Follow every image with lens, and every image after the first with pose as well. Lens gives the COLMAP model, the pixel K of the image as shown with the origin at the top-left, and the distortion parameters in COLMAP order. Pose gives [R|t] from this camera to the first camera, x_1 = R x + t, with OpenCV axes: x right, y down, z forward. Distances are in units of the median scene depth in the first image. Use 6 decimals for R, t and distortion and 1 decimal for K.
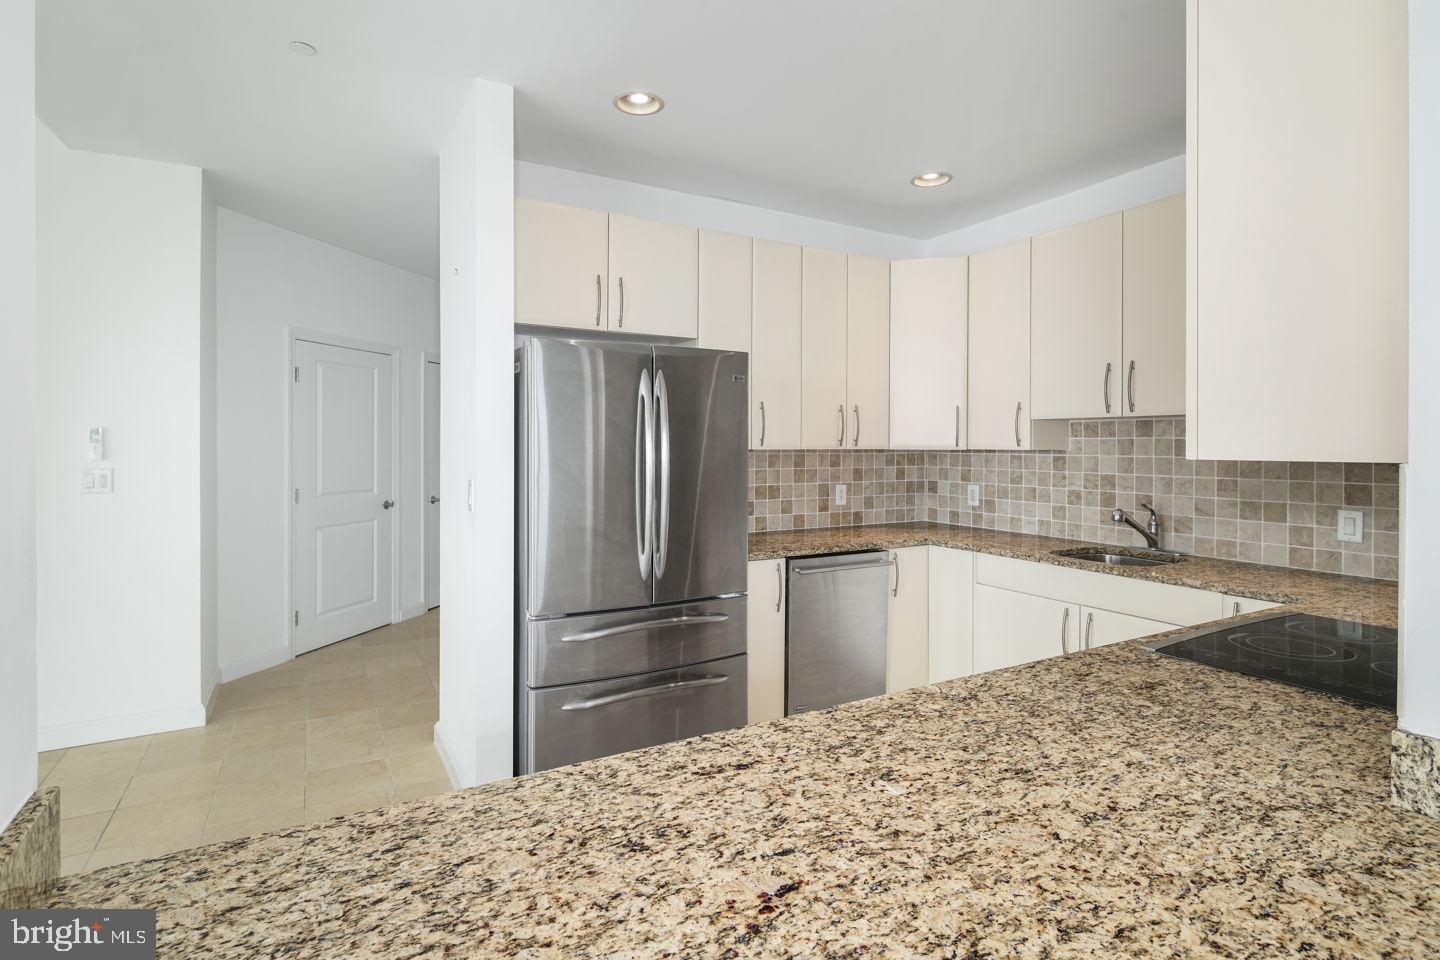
lens RADIAL K [[704.7, 0, 709.9], [0, 704.7, 450.1], [0, 0, 1]] dist [0.003517, -0.000711]
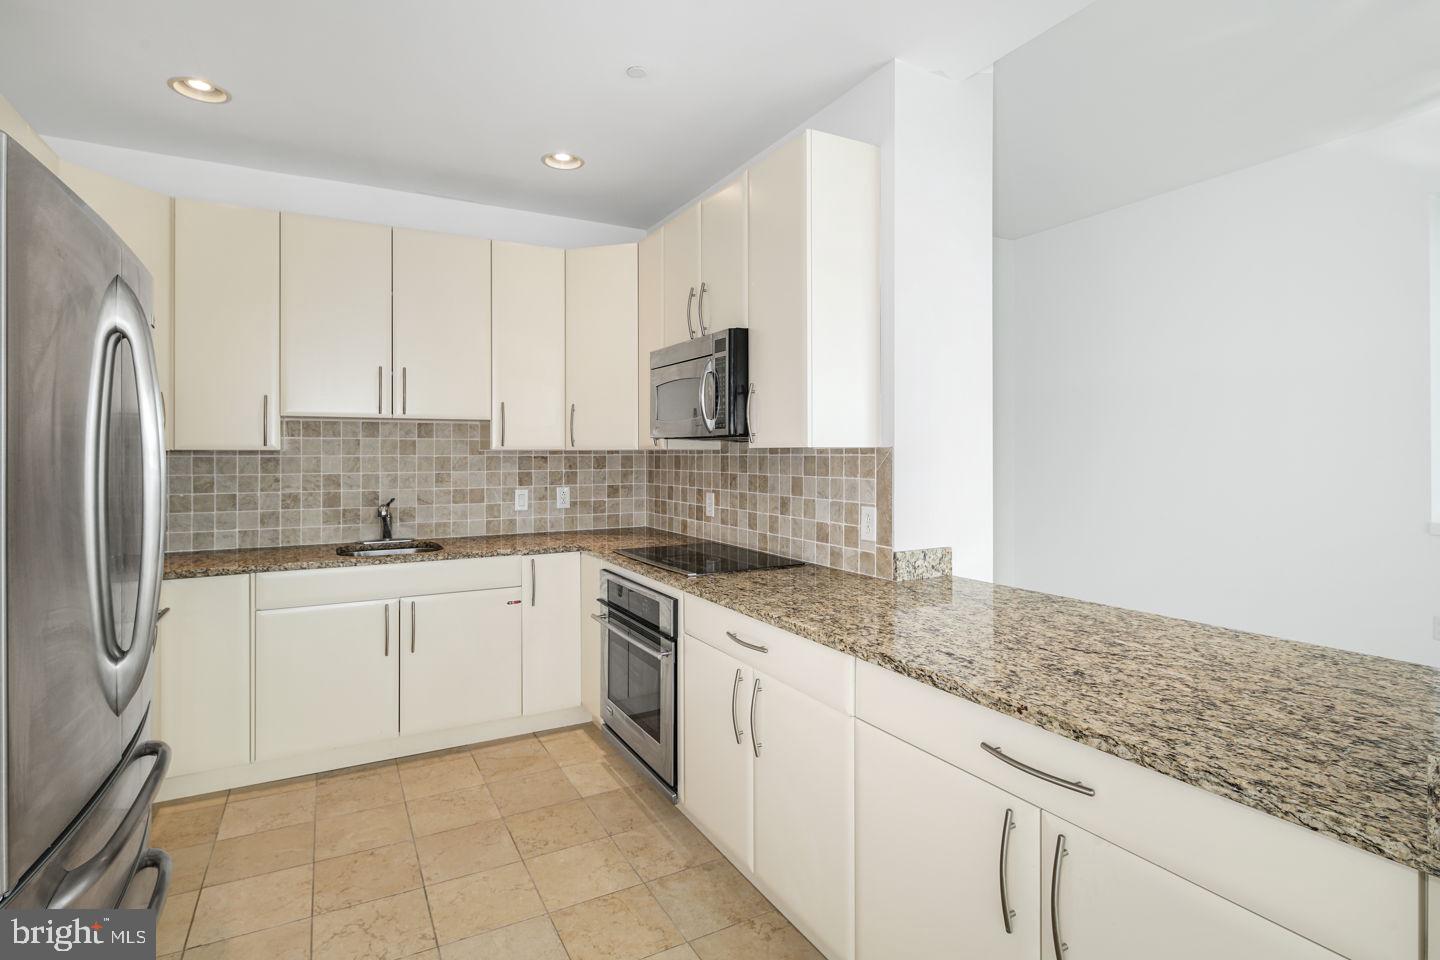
lens RADIAL K [[704.7, 0, 709.9], [0, 704.7, 450.1], [0, 0, 1]] dist [0.003517, -0.000711]
pose [[0.018361, 0.001446, 0.999830, -0.475251], [0.009961, 0.999949, -0.001630, 0.007752], [-0.999782, 0.009989, 0.018345, 0.488188]]
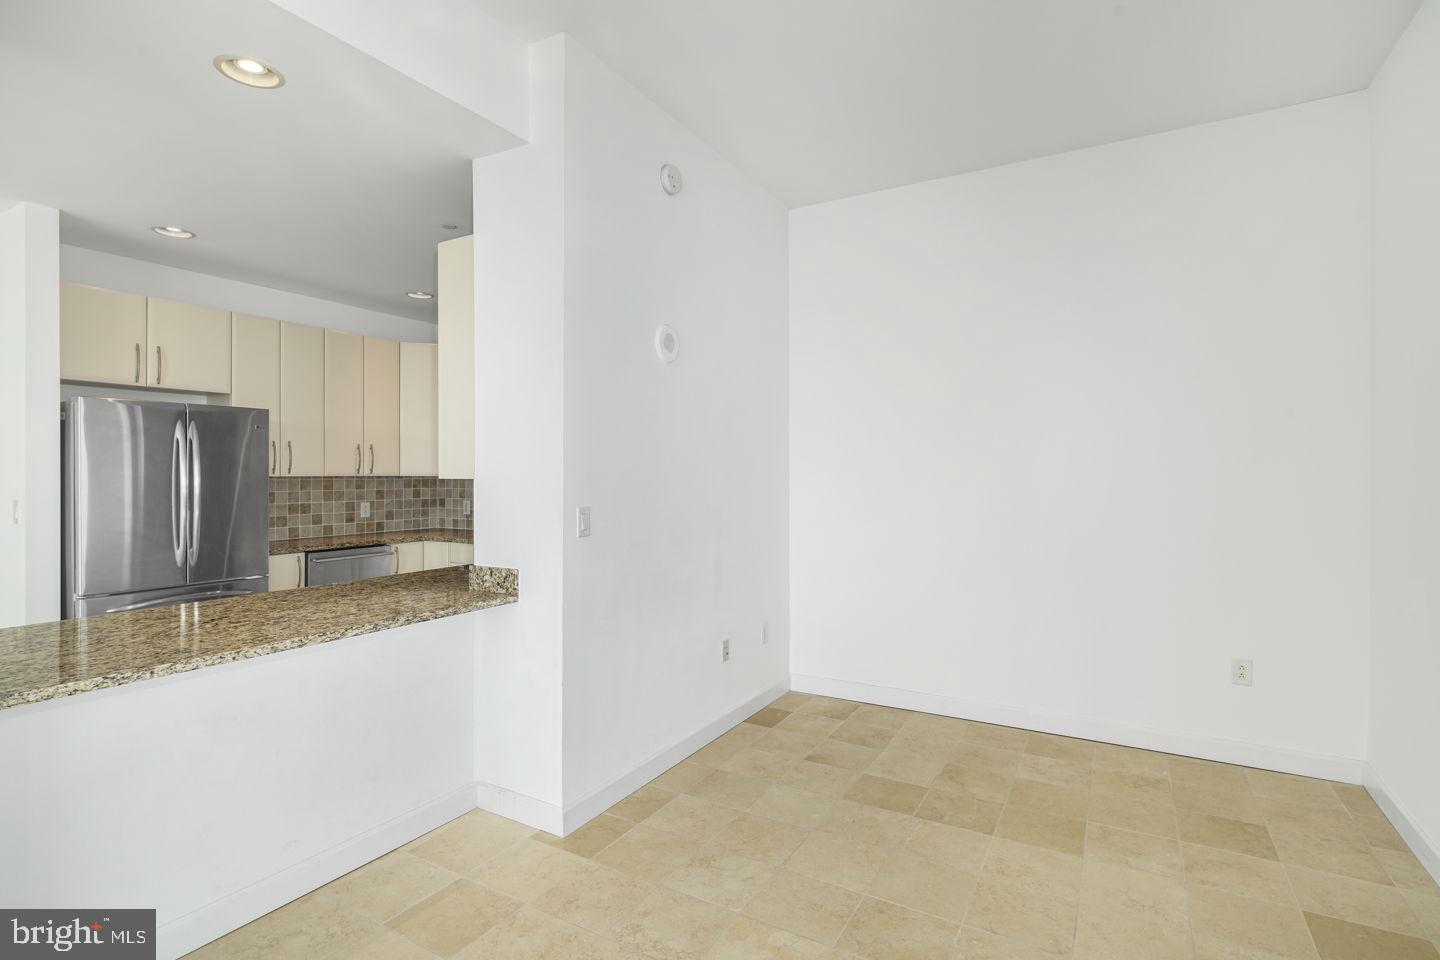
lens RADIAL K [[705.4, 0, 717.9], [0, 705.4, 472.4], [0, 0, 1]] dist [-0.002561, -0.001174]
pose [[0.855829, -0.000347, 0.517258, 0.087539], [0.005209, 0.999955, -0.007948, 0.008234], [-0.517232, 0.009496, 0.855793, -0.667791]]
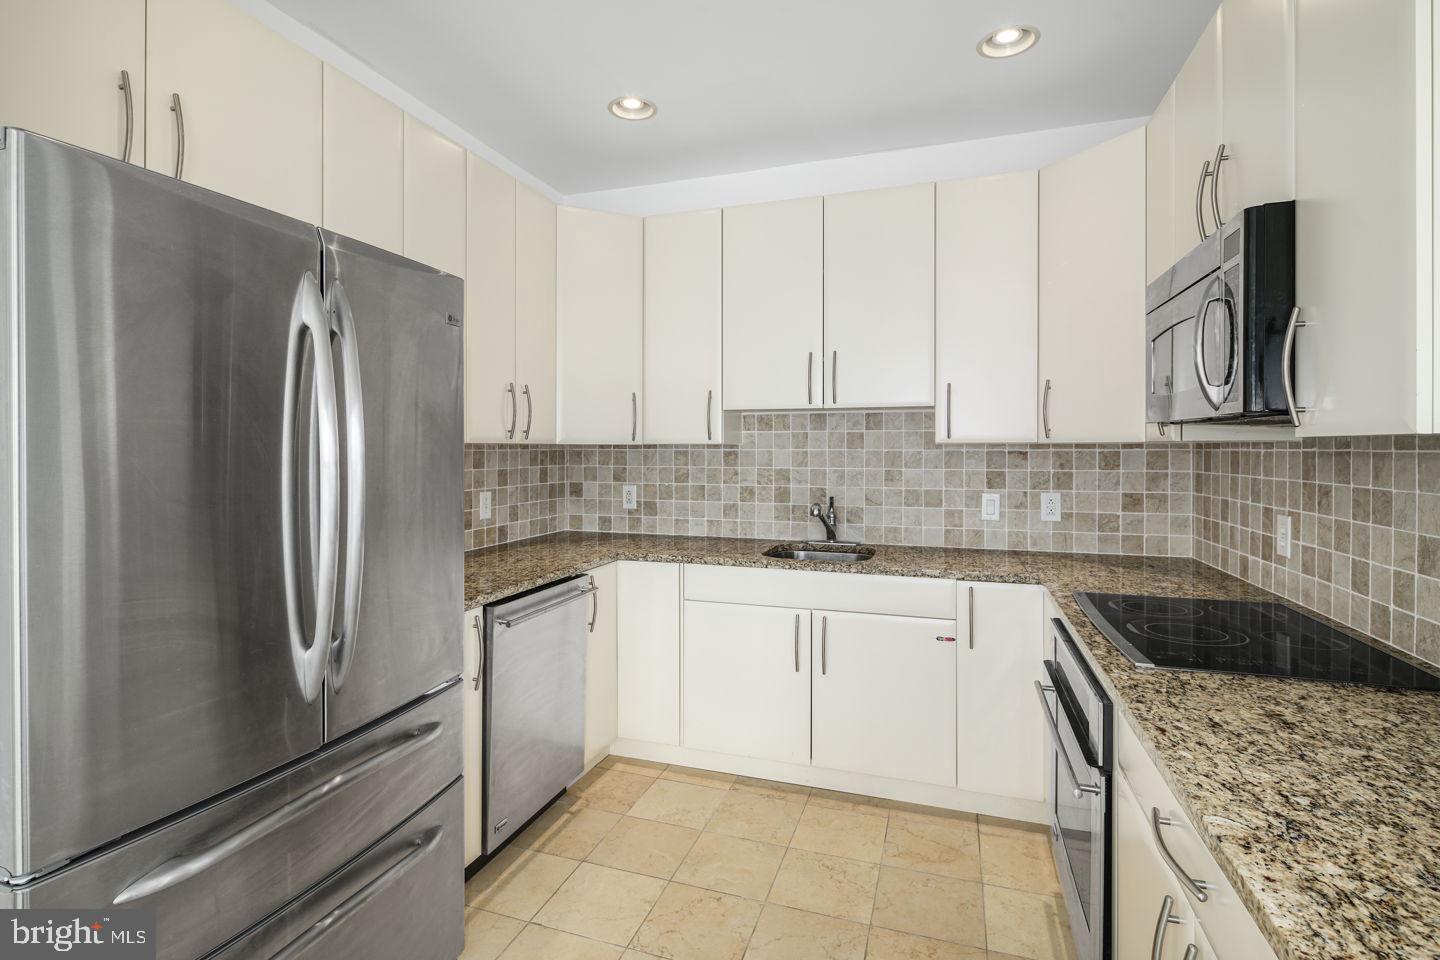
lens RADIAL K [[704.7, 0, 709.9], [0, 704.7, 450.1], [0, 0, 1]] dist [0.003517, -0.000711]
pose [[0.746710, -0.004896, 0.665132, -0.176403], [0.007688, 0.999970, -0.001270, 0.010209], [-0.665106, 0.006061, 0.746725, 0.372399]]
